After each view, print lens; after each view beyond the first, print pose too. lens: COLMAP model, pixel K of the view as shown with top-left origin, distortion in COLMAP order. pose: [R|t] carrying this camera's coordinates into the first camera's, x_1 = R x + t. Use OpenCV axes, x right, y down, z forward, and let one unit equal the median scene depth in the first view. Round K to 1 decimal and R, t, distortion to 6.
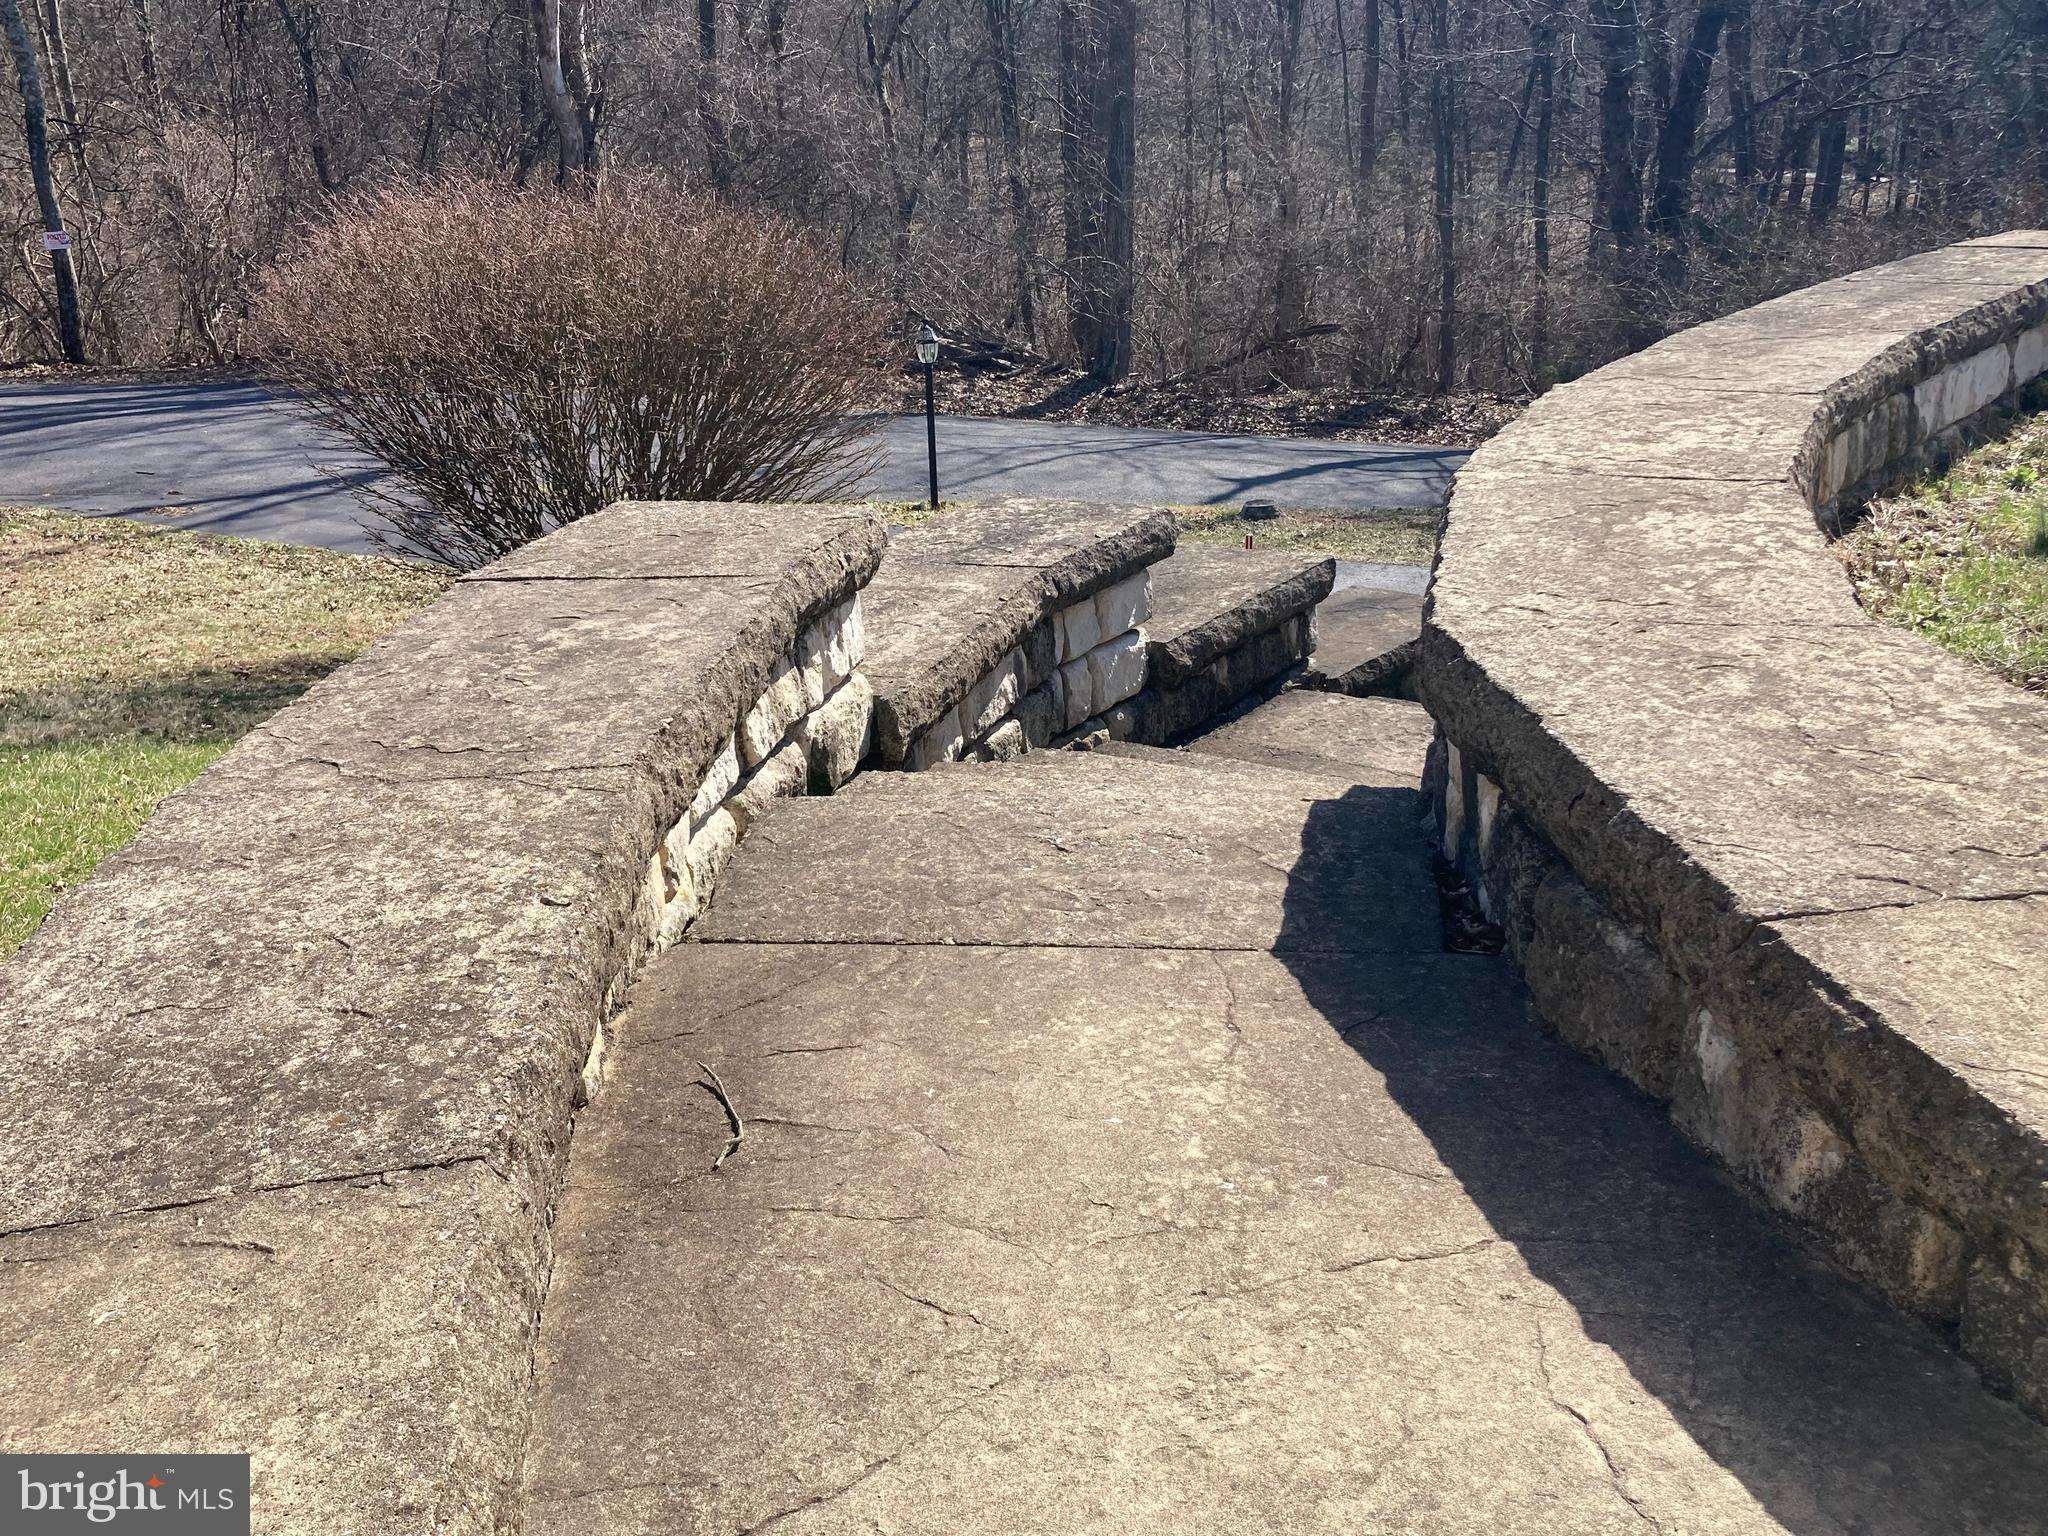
lens RADIAL K [[1840.9, 0, 1024.1], [0, 1840.9, 768.6], [0, 0, 1]] dist [0.008362, 0.005567]
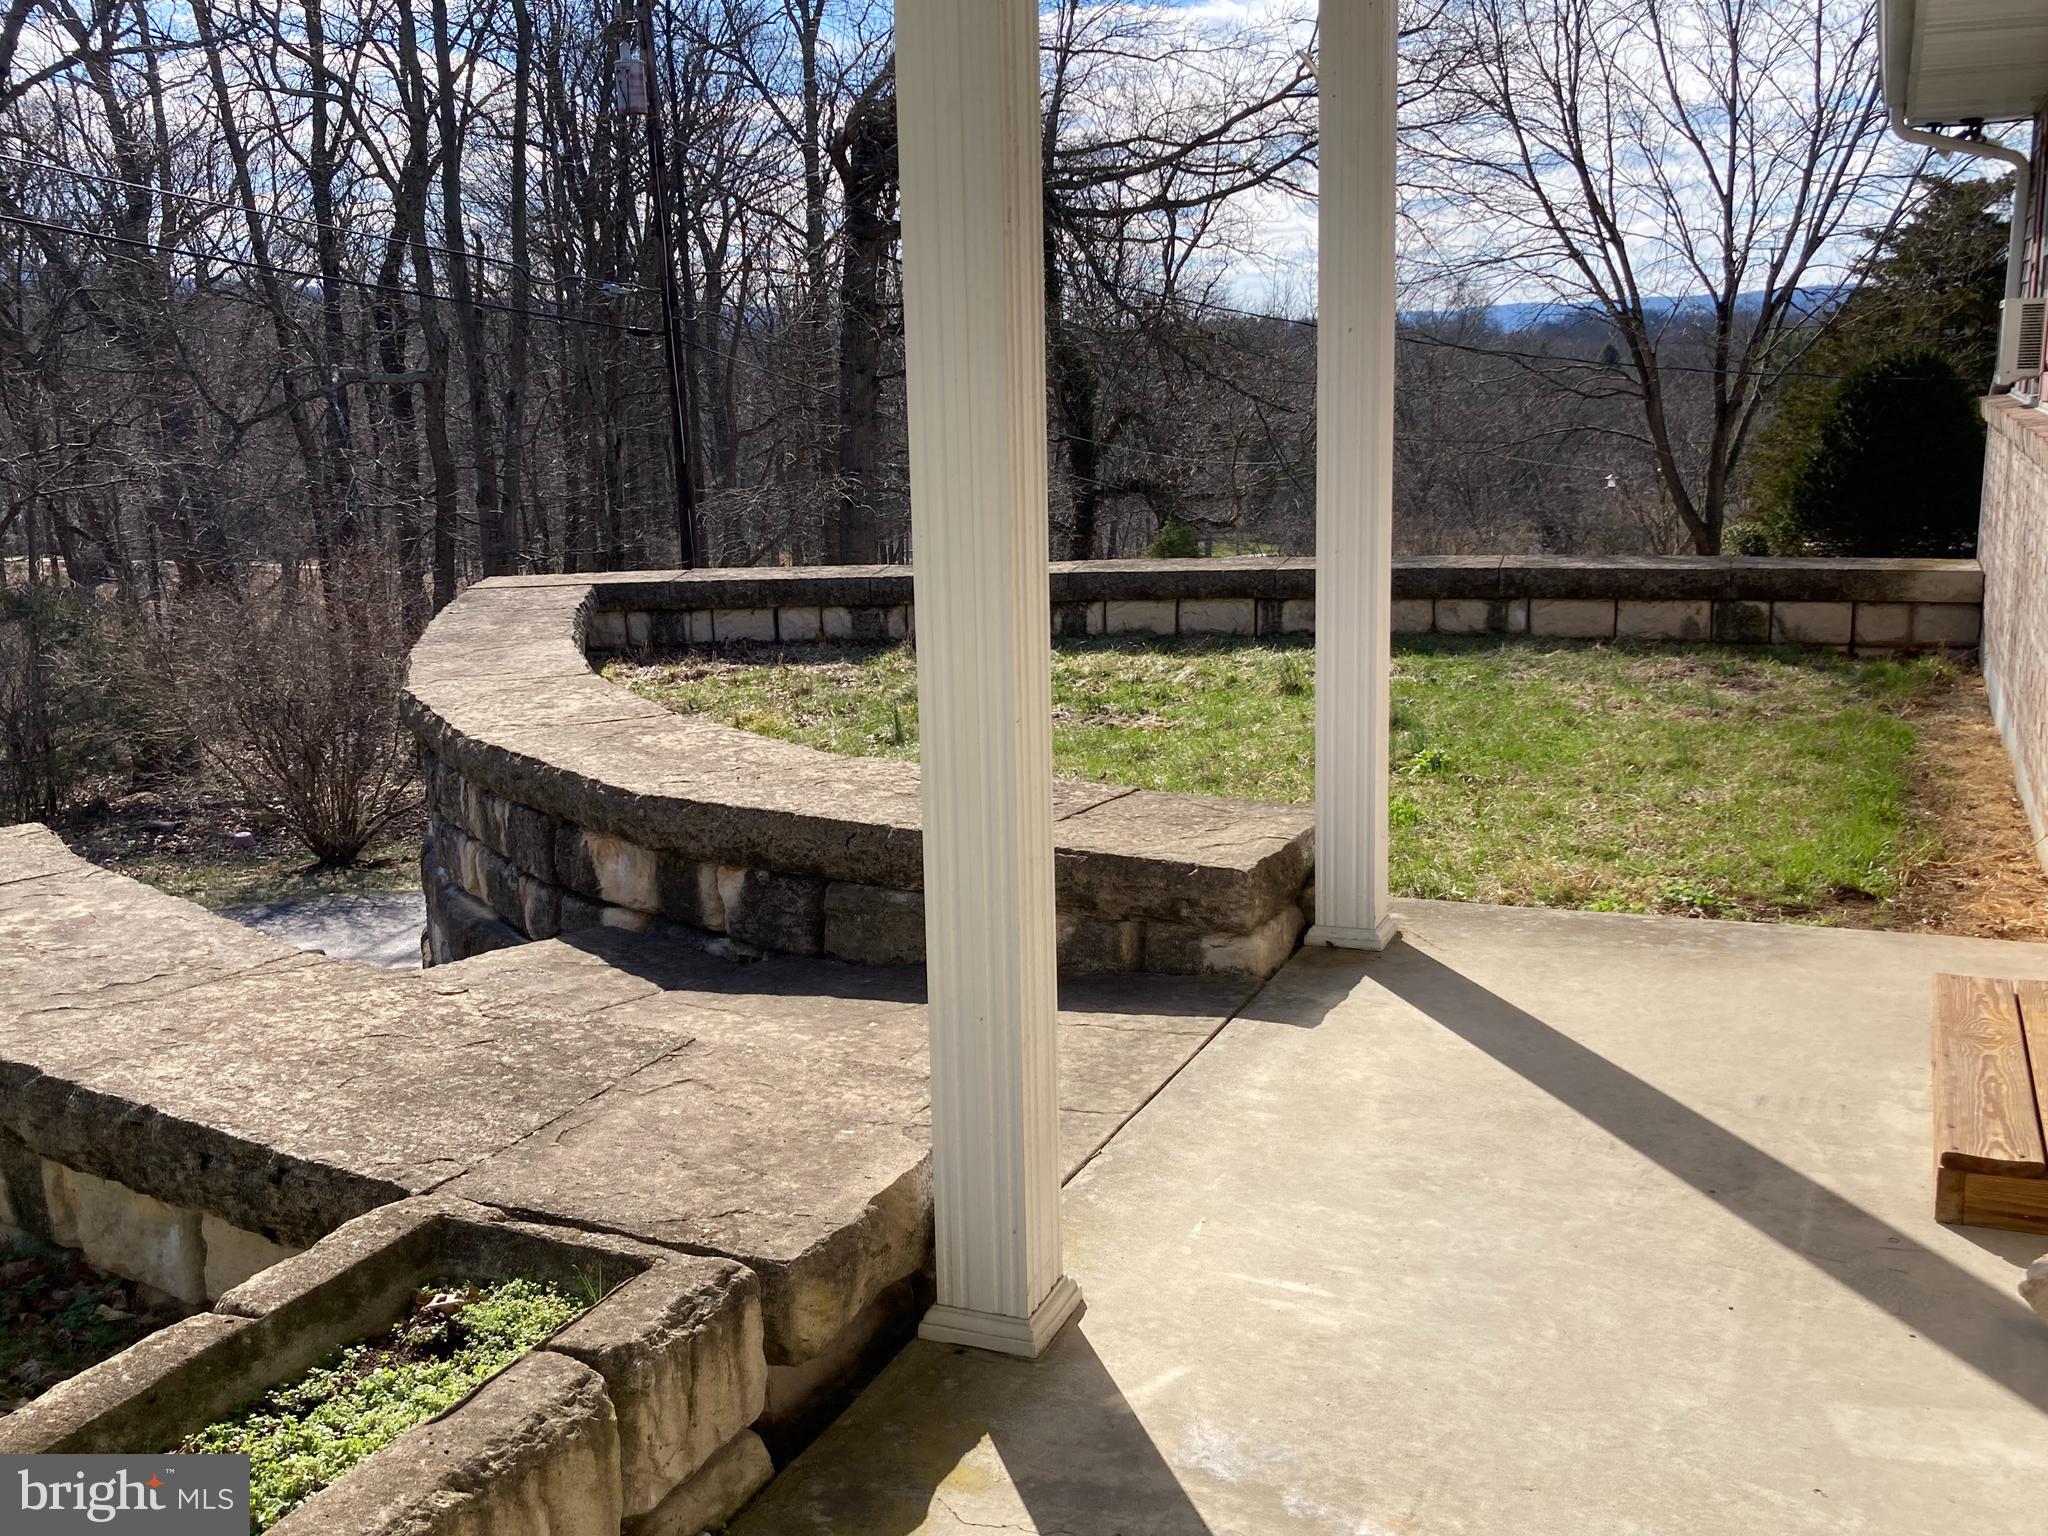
lens RADIAL K [[1840.9, 0, 1023.3], [0, 1840.9, 767.7], [0, 0, 1]] dist [0.008362, 0.005567]
pose [[0.595545, -0.123692, 0.793742, -1.171542], [0.274788, 0.959838, -0.056599, 0.110199], [-0.754863, 0.251818, 0.605615, -0.335835]]
